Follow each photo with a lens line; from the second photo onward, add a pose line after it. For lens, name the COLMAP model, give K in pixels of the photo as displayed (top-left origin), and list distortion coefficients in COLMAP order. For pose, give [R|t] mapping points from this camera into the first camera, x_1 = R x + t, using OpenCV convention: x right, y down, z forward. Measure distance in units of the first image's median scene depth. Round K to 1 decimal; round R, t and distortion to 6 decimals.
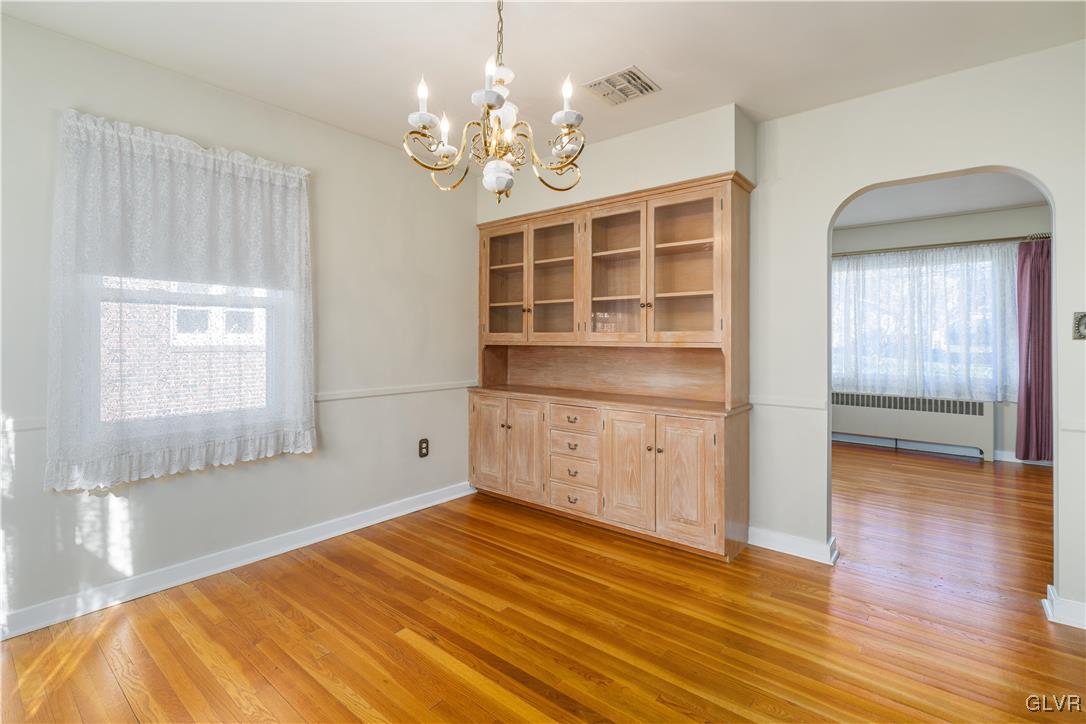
lens RADIAL K [[494.8, 0, 531.3], [0, 494.8, 341.2], [0, 0, 1]] dist [-0.002742, 0.000160]
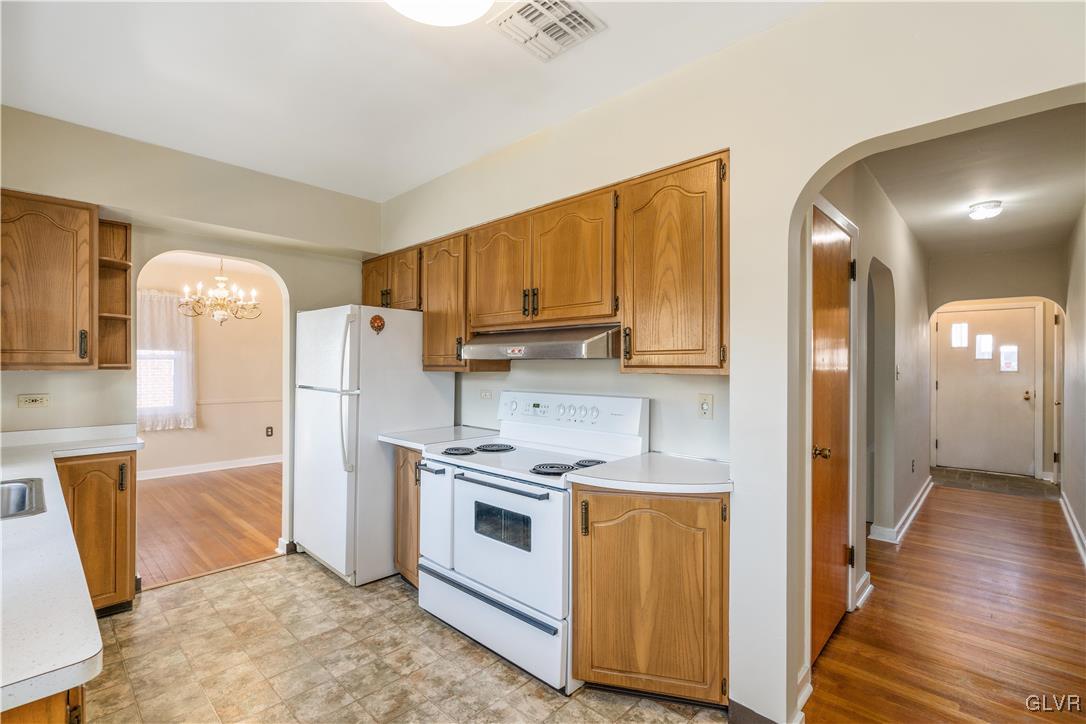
lens RADIAL K [[494.8, 0, 545.0], [0, 494.8, 366.1], [0, 0, 1]] dist [-0.002742, 0.000160]
pose [[0.998466, -0.002826, -0.055305, 1.238106], [0.003281, 0.999962, 0.008138, -0.055071], [0.055280, -0.008307, 0.998436, -1.074452]]
